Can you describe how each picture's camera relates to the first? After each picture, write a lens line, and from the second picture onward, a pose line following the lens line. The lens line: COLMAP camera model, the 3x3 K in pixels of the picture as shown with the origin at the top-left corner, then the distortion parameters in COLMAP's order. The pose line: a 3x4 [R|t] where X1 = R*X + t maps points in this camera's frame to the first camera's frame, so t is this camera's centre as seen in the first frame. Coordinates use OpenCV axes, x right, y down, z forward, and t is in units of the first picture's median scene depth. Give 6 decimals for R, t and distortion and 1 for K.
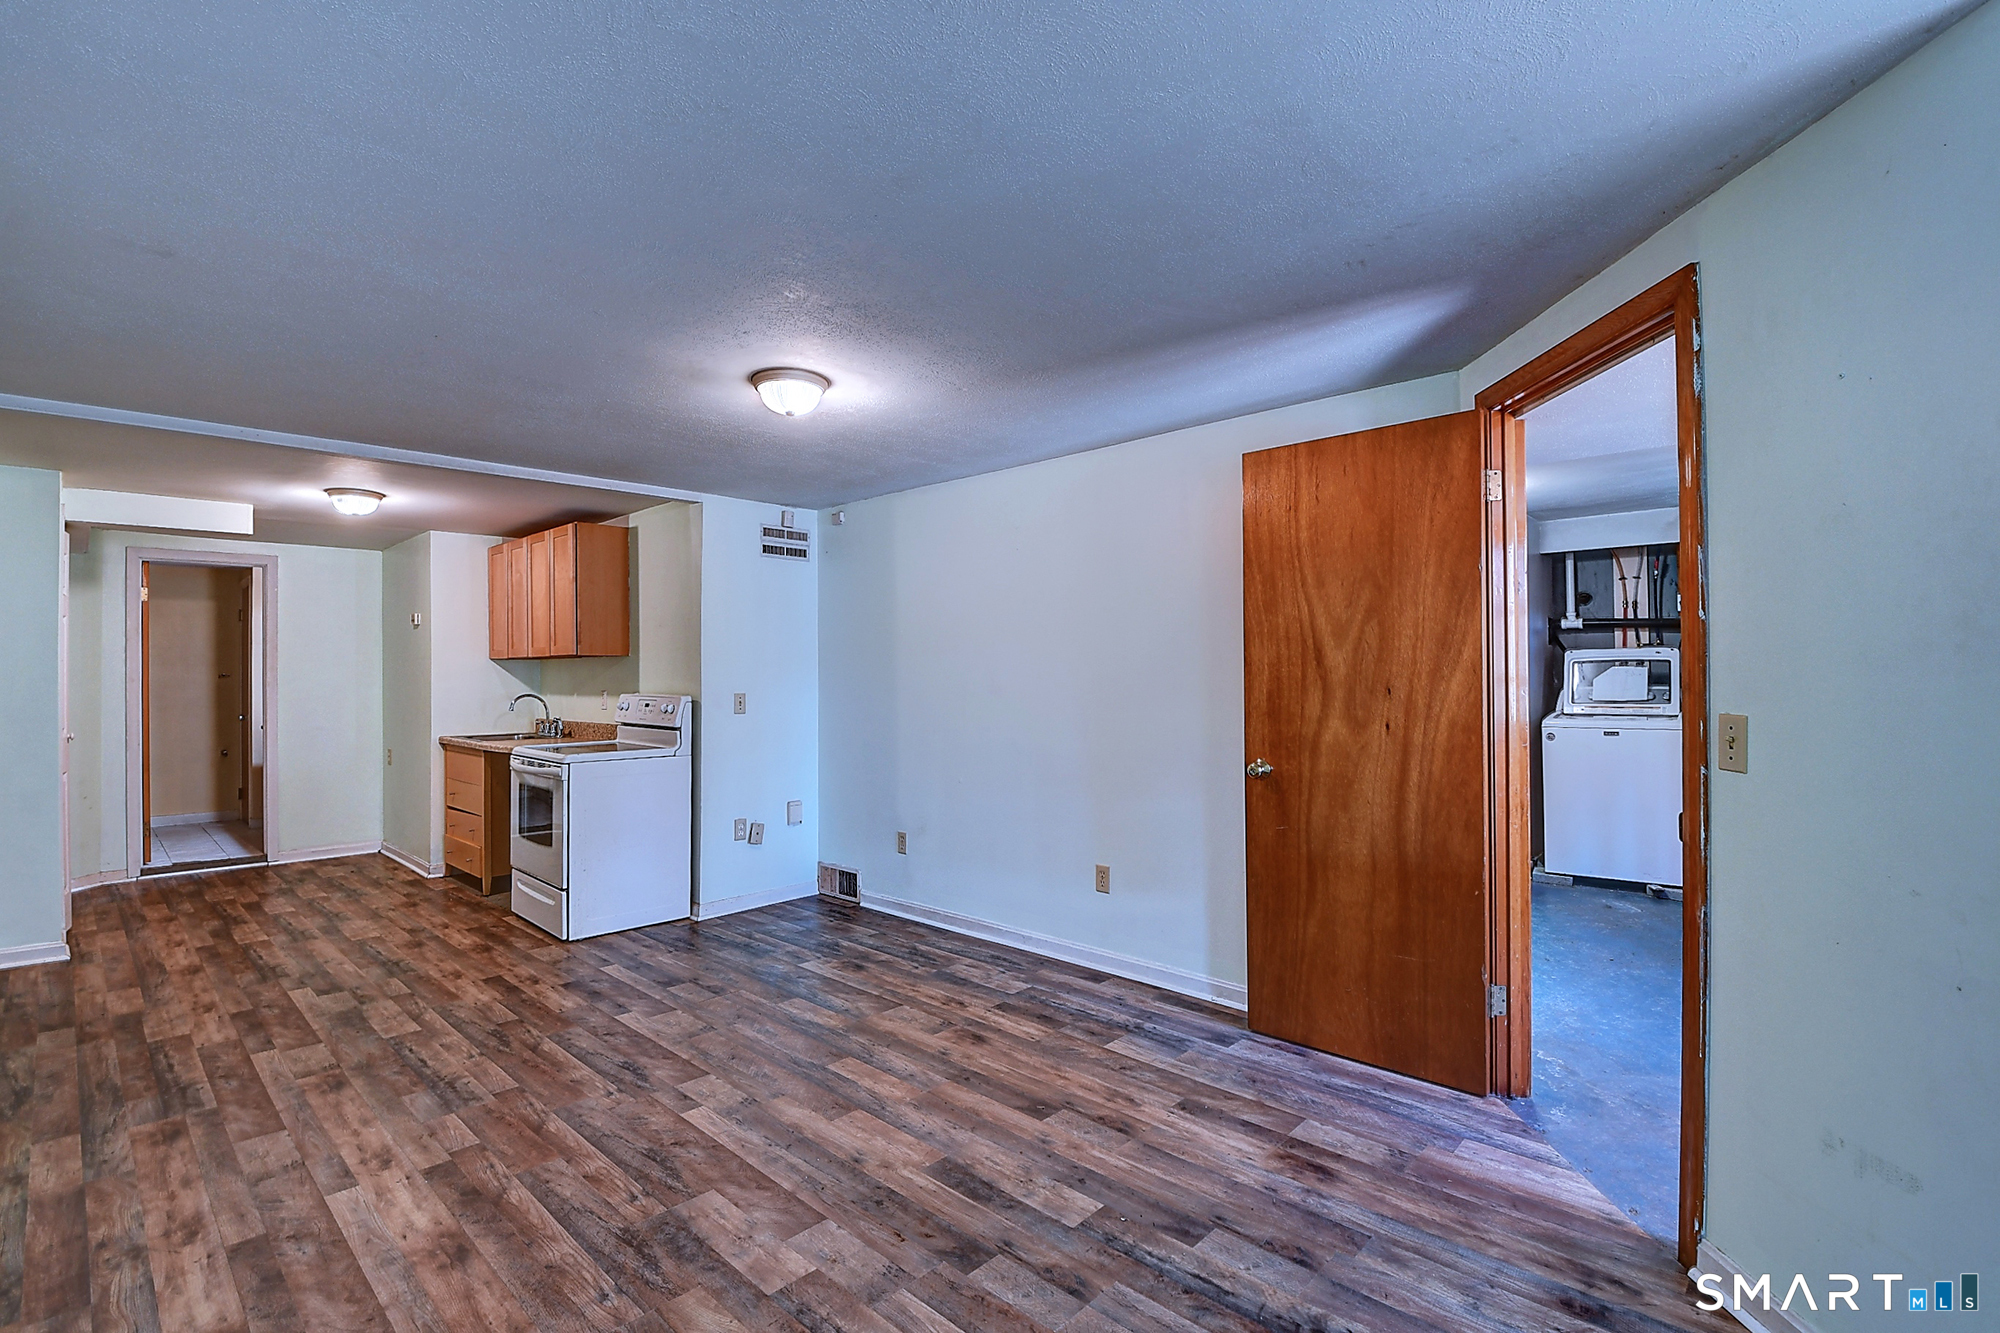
lens RADIAL K [[884.3, 0, 981.7], [0, 884.3, 667.4], [0, 0, 1]] dist [0.000645, -0.015221]
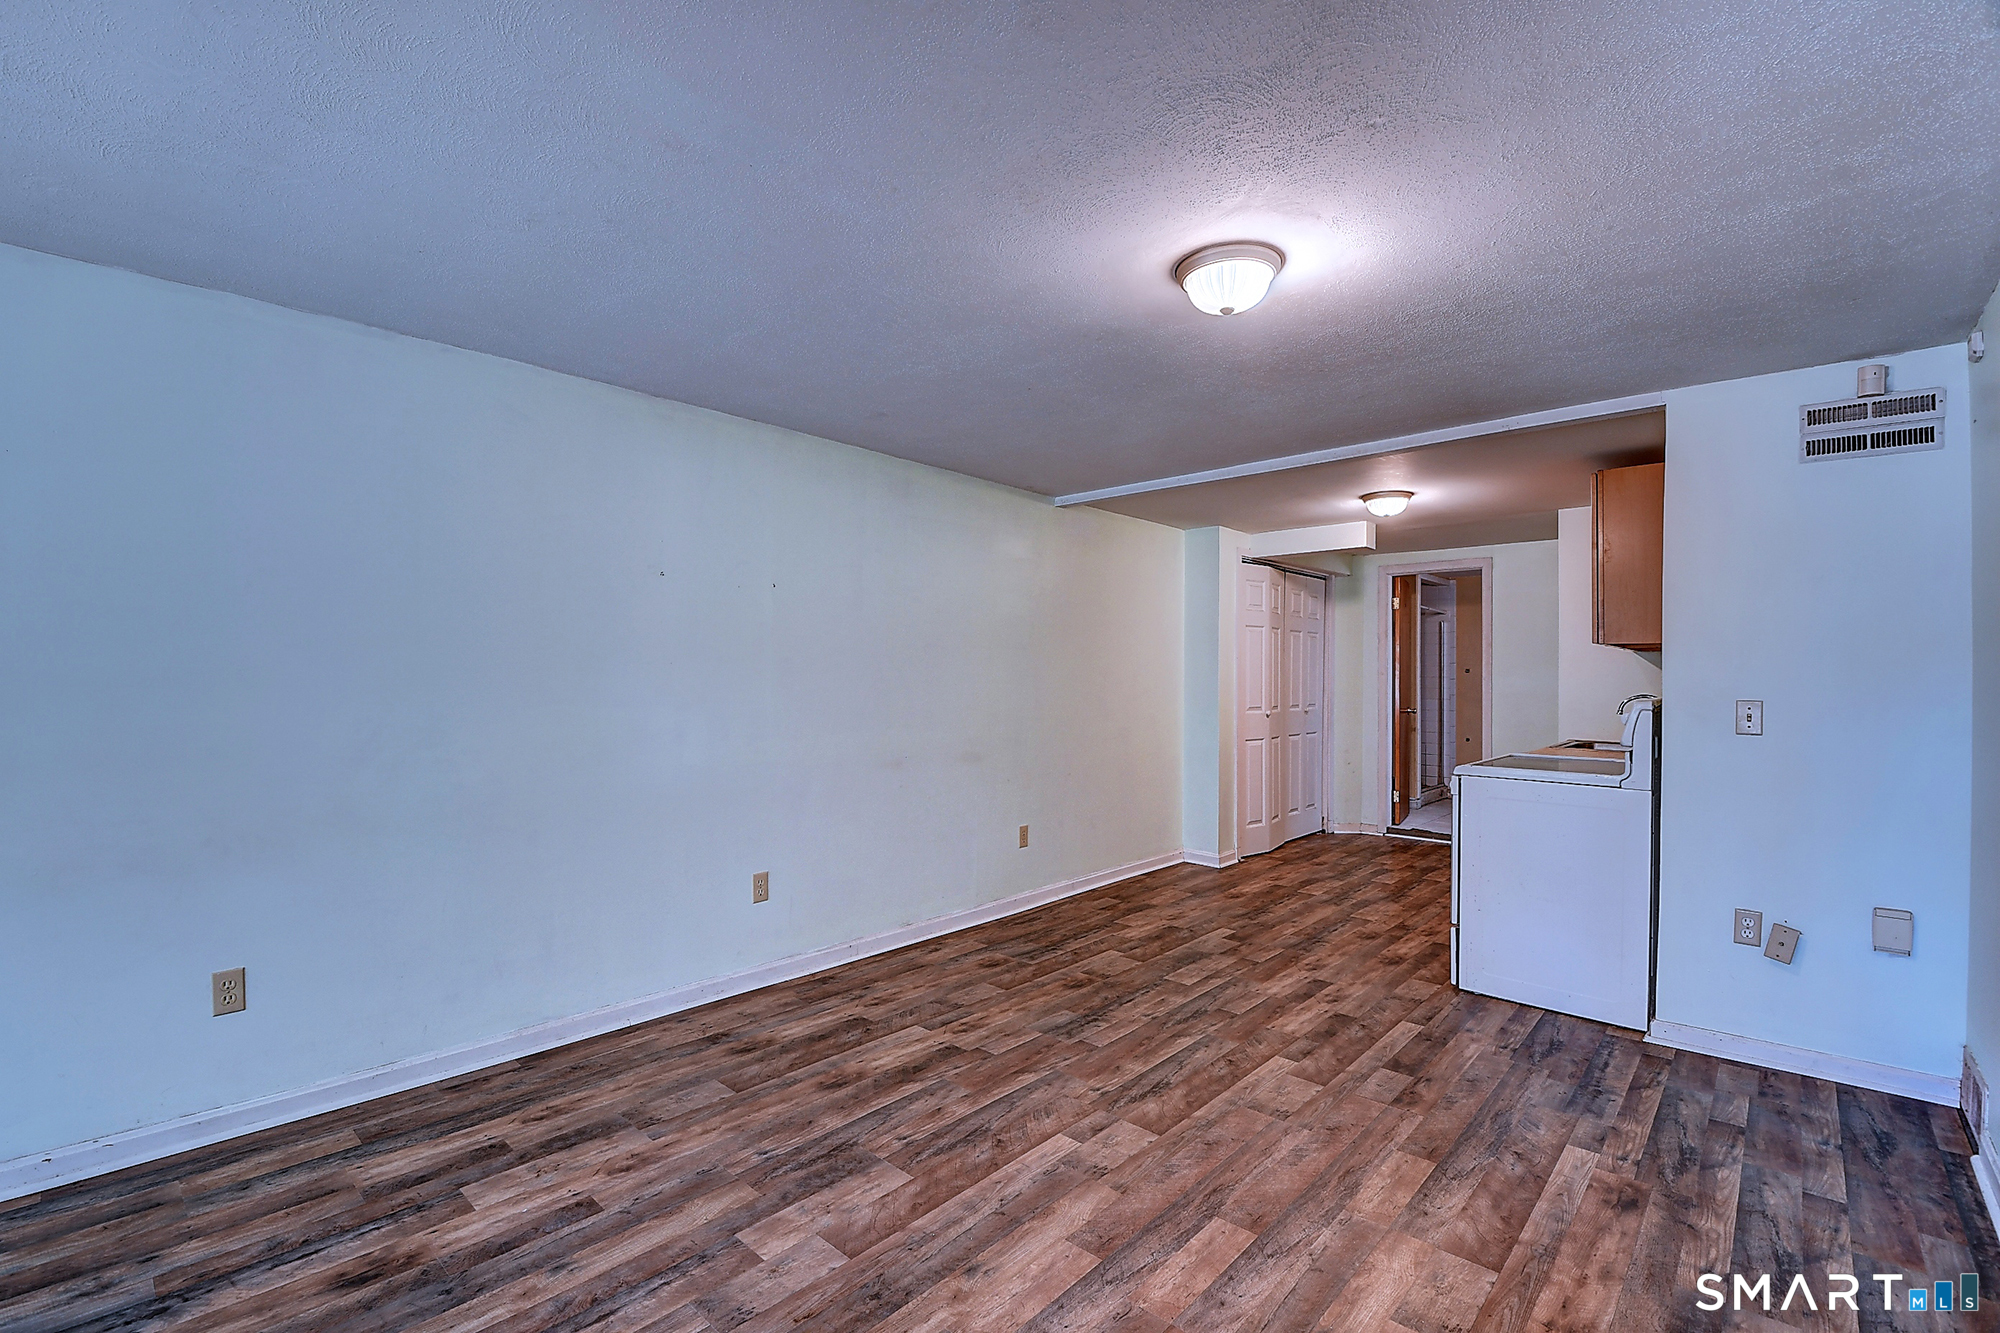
lens RADIAL K [[884.3, 0, 981.7], [0, 884.3, 667.4], [0, 0, 1]] dist [0.000645, -0.015221]
pose [[0.024463, 0.001858, -0.999699, 0.450417], [-0.000558, 0.999998, 0.001845, 0.008821], [0.999701, 0.000512, 0.024464, 0.683383]]
